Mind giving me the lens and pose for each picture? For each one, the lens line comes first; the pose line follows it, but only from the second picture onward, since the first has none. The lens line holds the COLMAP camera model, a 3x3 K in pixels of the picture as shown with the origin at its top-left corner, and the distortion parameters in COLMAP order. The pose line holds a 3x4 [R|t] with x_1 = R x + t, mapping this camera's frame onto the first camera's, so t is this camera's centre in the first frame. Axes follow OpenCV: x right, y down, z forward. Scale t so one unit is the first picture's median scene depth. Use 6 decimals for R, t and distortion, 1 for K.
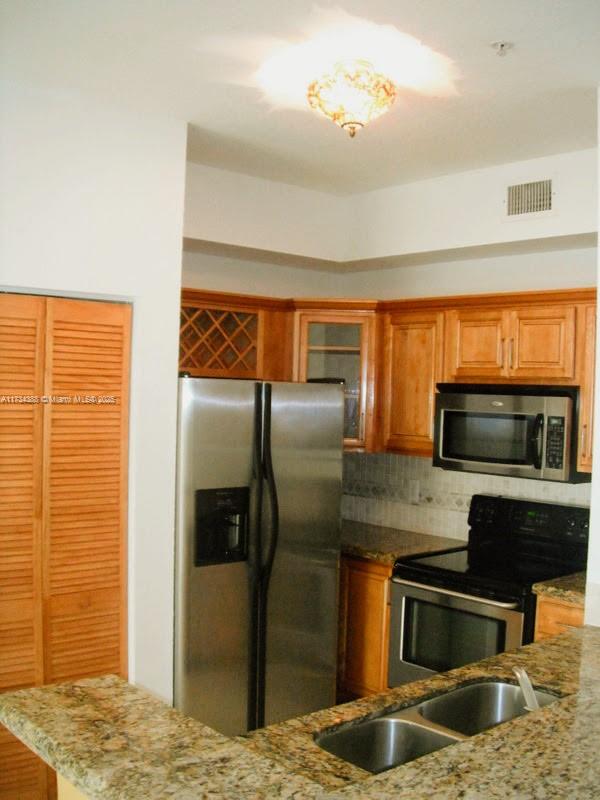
lens RADIAL K [[860.2, 0, 309.8], [0, 860.2, 404.5], [0, 0, 1]] dist [-0.234195, 0.111816]
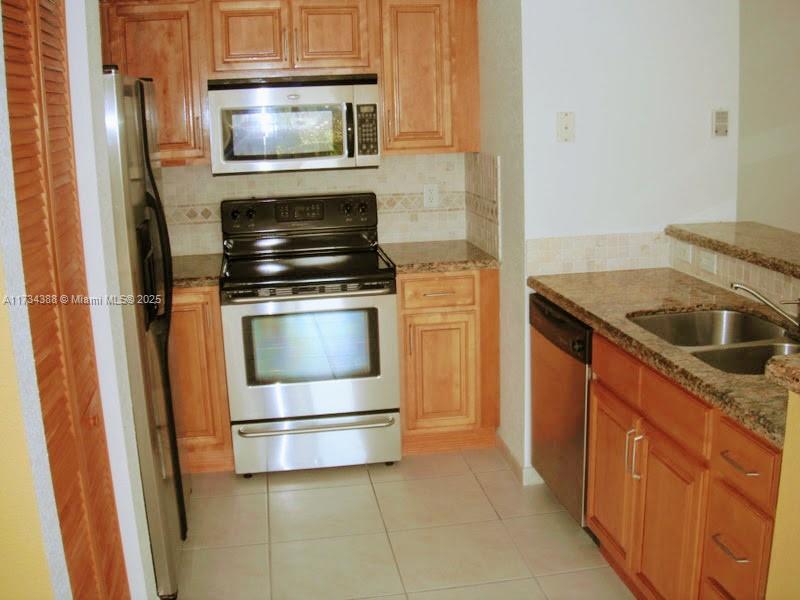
lens RADIAL K [[860.2, 0, 404.8], [0, 860.2, 284.4], [0, 0, 1]] dist [-0.234195, 0.111816]
pose [[0.527053, -0.218404, 0.821289, -0.574326], [0.059571, 0.973530, 0.220660, 0.002125], [-0.847742, -0.067375, 0.526112, 0.400608]]
